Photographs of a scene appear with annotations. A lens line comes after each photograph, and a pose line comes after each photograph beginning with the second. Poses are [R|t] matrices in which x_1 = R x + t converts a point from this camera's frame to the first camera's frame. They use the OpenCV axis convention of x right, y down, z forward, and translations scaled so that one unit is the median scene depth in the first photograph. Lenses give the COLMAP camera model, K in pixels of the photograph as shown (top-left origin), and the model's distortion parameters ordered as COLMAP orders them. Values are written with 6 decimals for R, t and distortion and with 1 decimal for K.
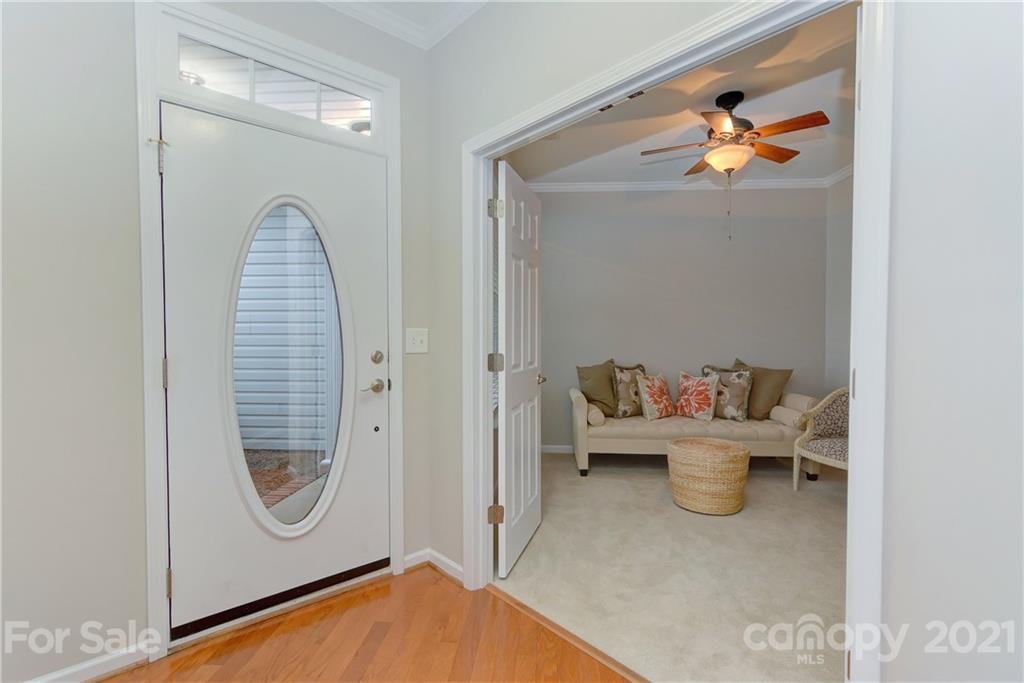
lens RADIAL K [[492.2, 0, 512.5], [0, 492.2, 346.8], [0, 0, 1]] dist [-0.001107, 0.000004]
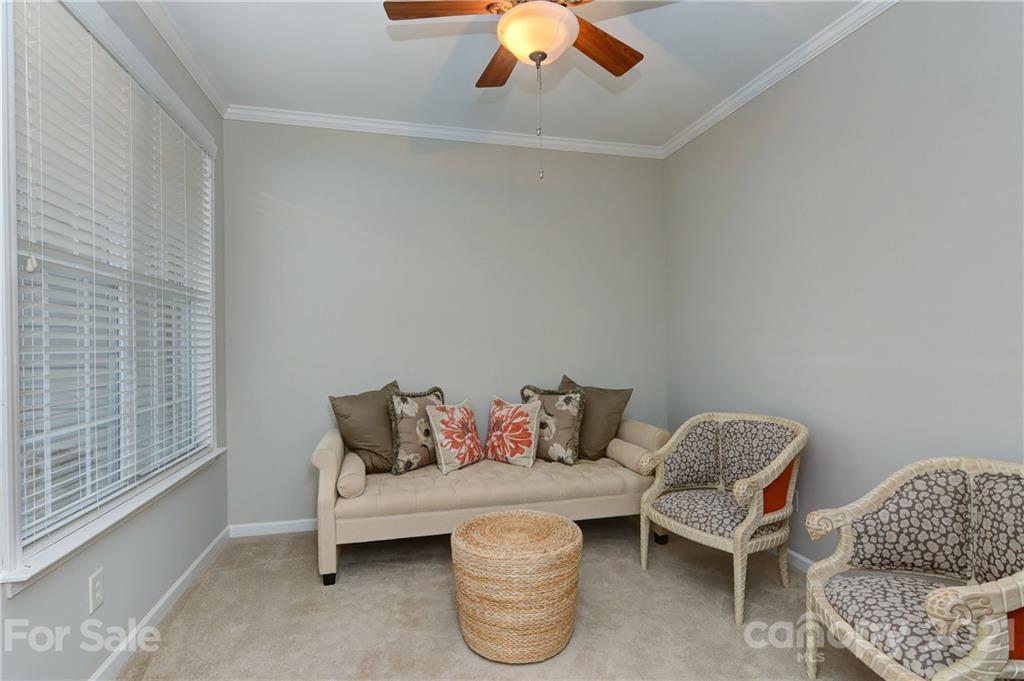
lens RADIAL K [[492.2, 0, 511.3], [0, 492.2, 341.0], [0, 0, 1]] dist [-0.001107, 0.000004]
pose [[0.953434, -0.009135, 0.301465, 0.163777], [0.017996, 0.999483, -0.026631, -0.010598], [-0.301066, 0.030816, 0.953105, 0.330102]]
